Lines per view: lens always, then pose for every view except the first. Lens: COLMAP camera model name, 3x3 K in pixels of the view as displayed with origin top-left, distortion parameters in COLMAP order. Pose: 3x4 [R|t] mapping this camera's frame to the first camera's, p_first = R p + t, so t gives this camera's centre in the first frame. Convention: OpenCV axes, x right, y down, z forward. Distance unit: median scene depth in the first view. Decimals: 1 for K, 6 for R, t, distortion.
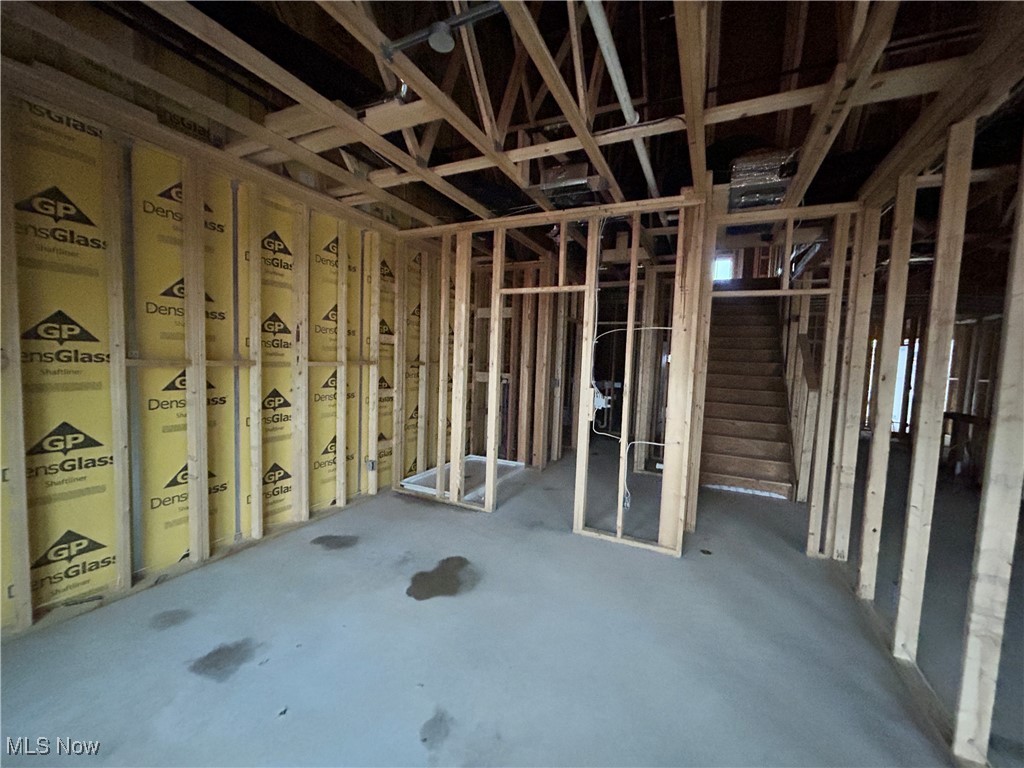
lens RADIAL K [[413.2, 0, 510.3], [0, 413.2, 386.2], [0, 0, 1]] dist [0.001002, 0.000587]
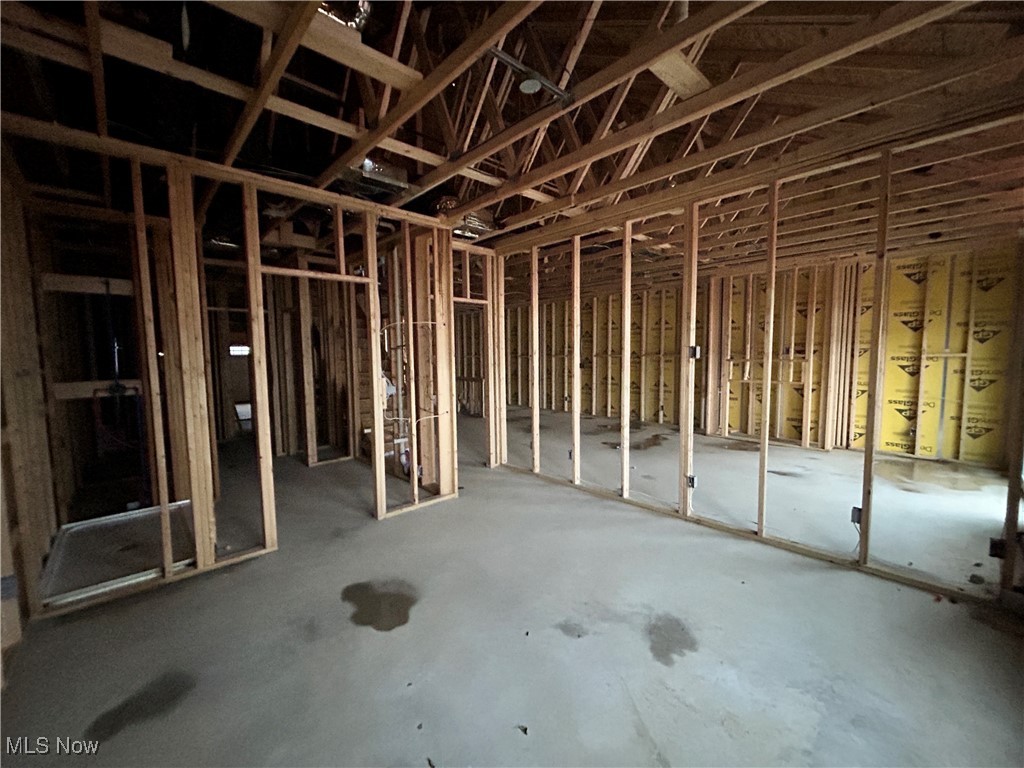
lens RADIAL K [[413.2, 0, 510.3], [0, 413.2, 386.2], [0, 0, 1]] dist [0.001002, 0.000587]
pose [[0.361171, -0.118681, 0.924916, -0.679842], [0.090804, 0.991630, 0.091784, -0.042623], [-0.928068, 0.050836, 0.368925, 0.321289]]
